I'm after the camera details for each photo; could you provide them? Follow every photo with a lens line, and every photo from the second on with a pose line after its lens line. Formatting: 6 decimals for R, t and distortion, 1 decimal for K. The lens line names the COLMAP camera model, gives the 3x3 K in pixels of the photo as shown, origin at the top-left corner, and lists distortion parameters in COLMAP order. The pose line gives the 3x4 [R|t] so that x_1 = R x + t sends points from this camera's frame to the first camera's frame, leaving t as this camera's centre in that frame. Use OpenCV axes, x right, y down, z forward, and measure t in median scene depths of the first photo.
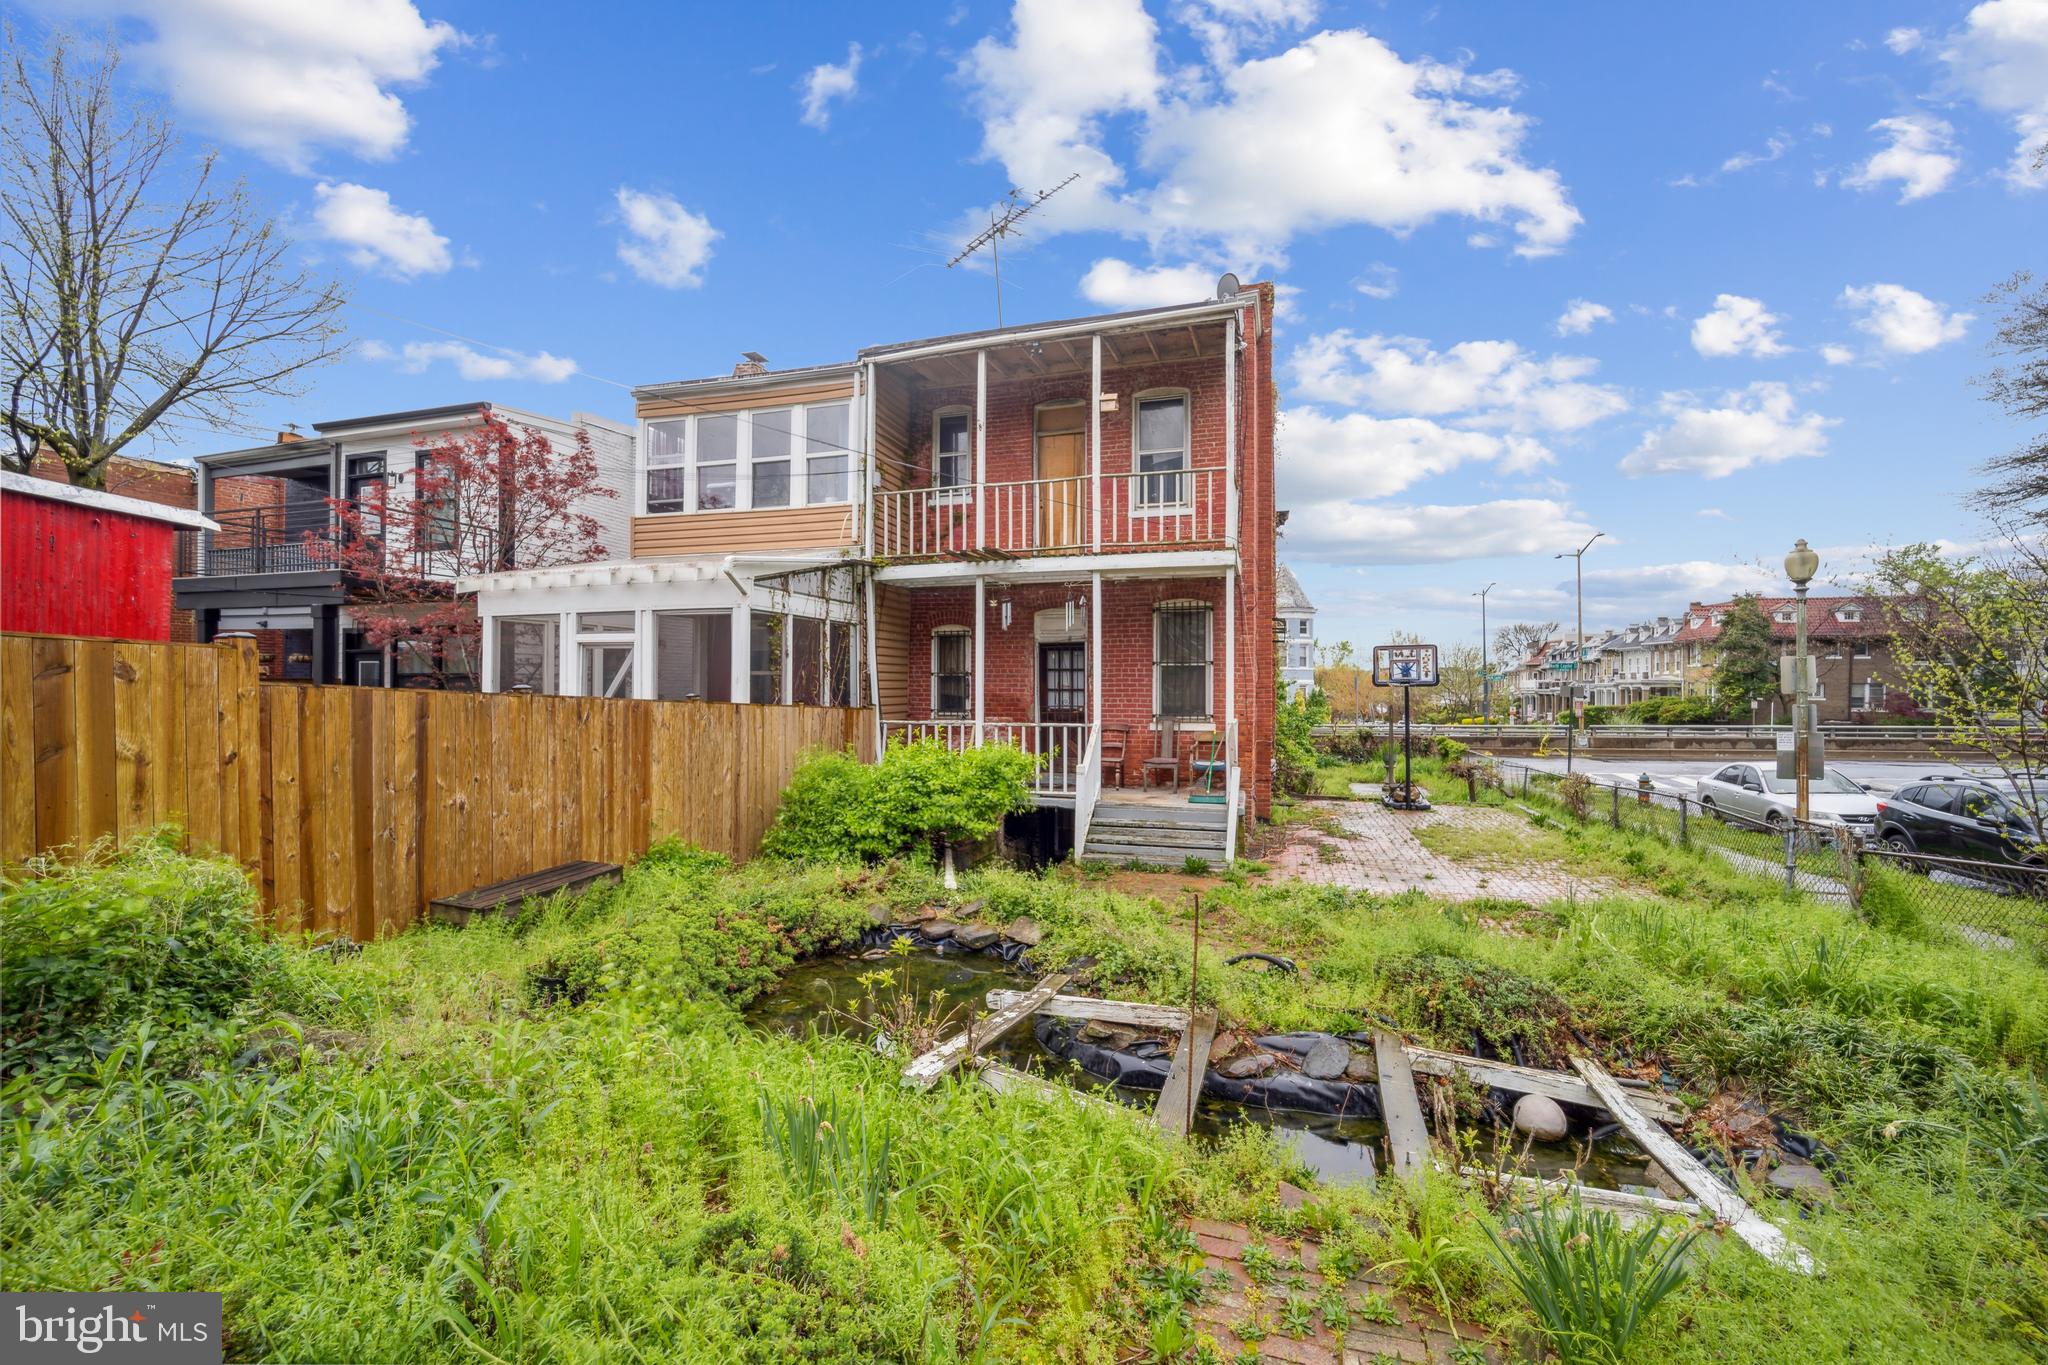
lens RADIAL K [[826.2, 0, 1016.9], [0, 826.2, 683.6], [0, 0, 1]] dist [-0.016265, -0.000150]
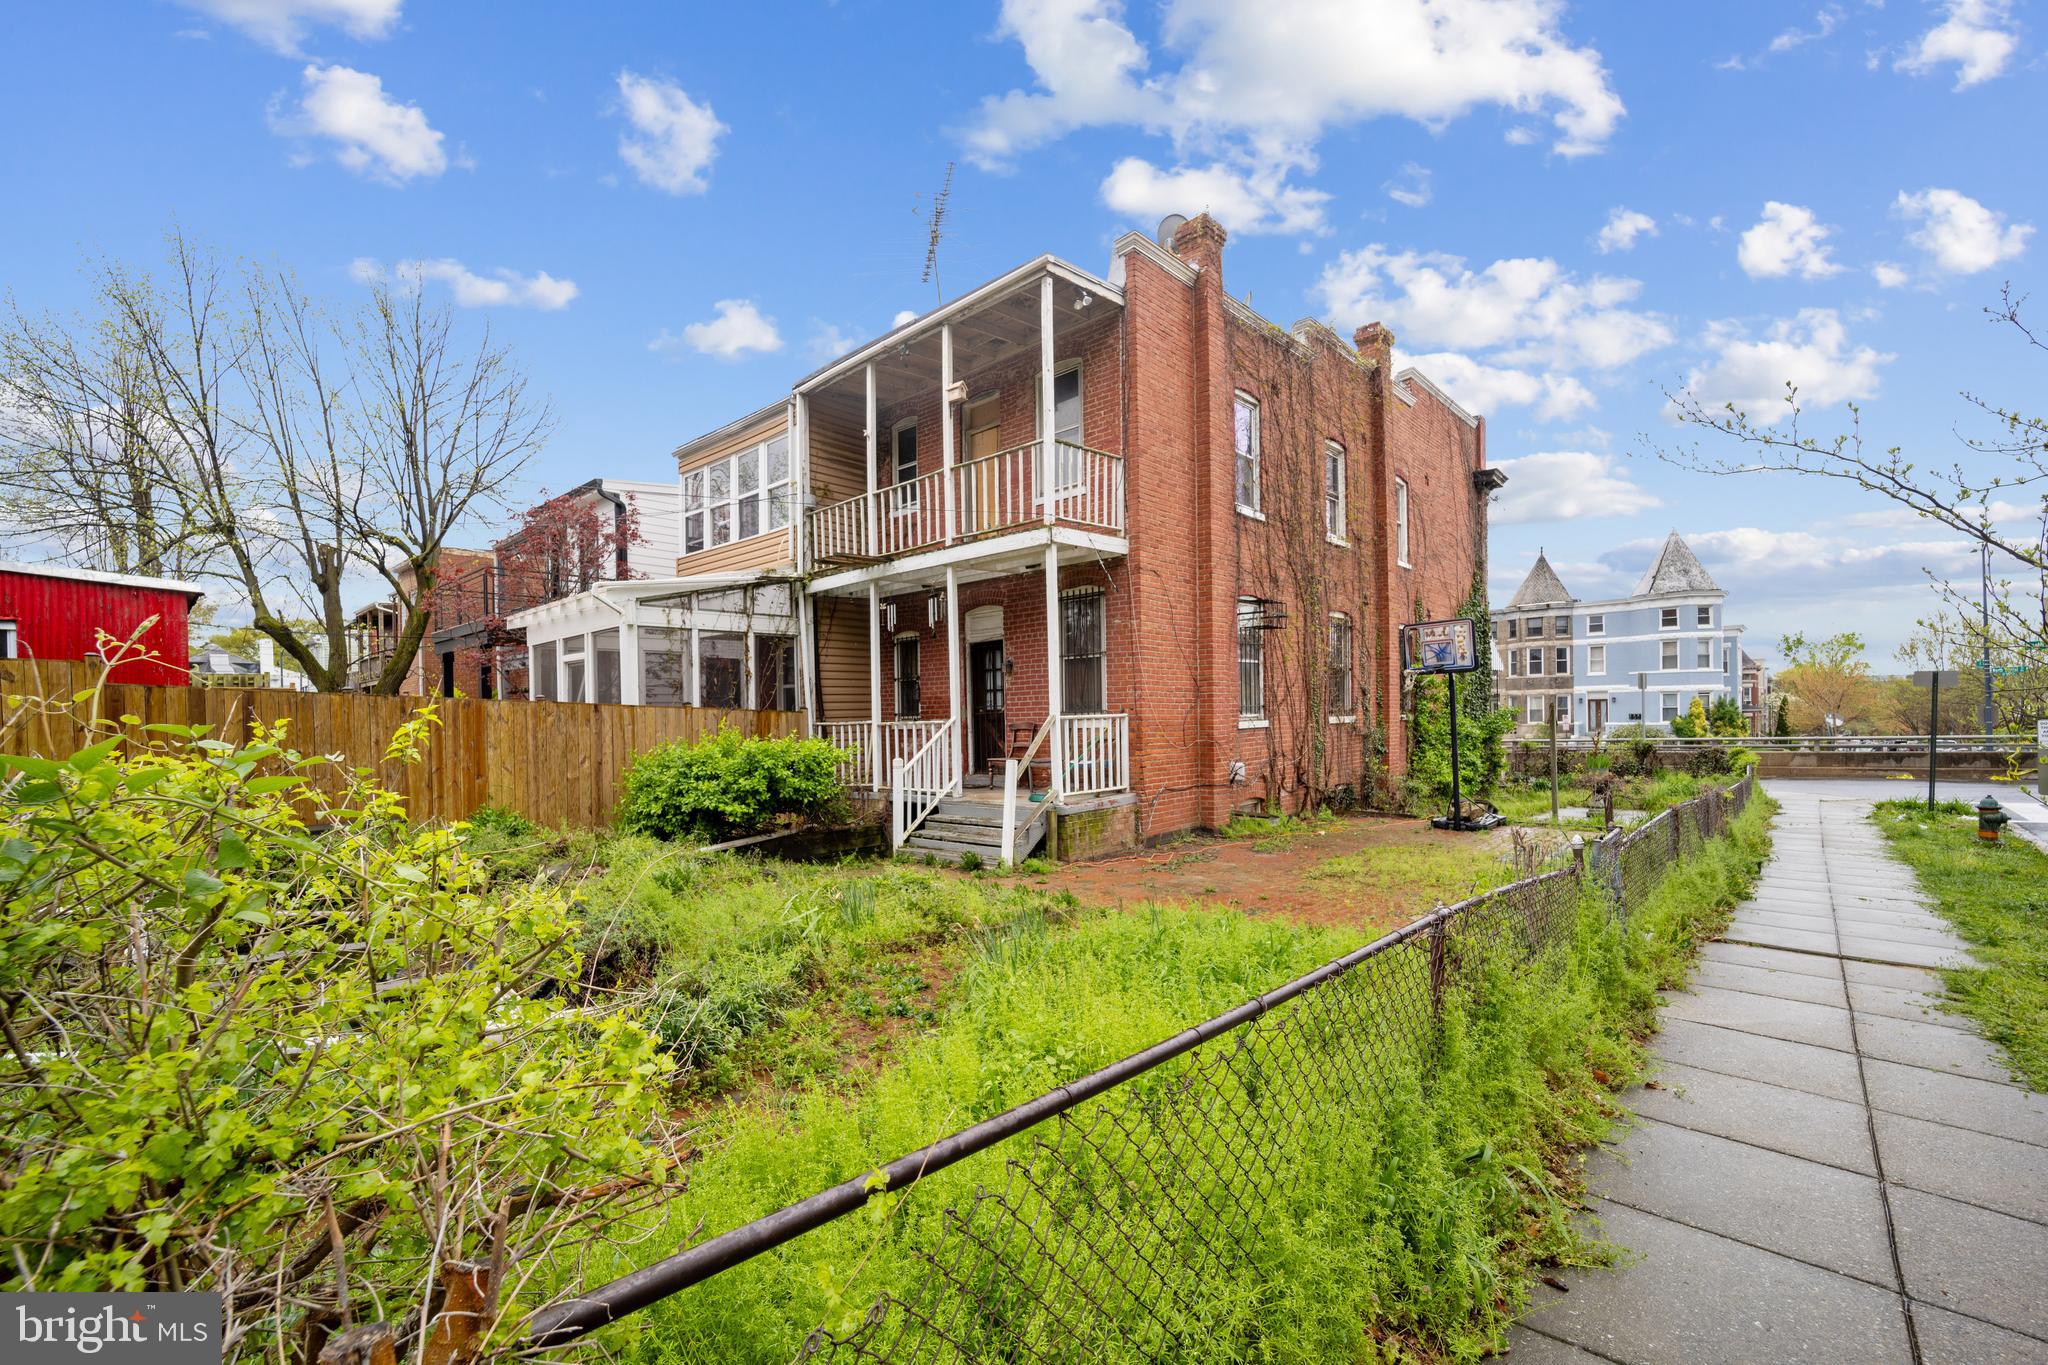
lens RADIAL K [[826.2, 0, 944.0], [0, 826.2, 717.2], [0, 0, 1]] dist [-0.016265, -0.000150]
pose [[0.899908, -0.018010, -0.435708, 0.489217], [0.023892, 0.999682, 0.008024, 0.035088], [0.435425, -0.017631, 0.900052, 0.102947]]
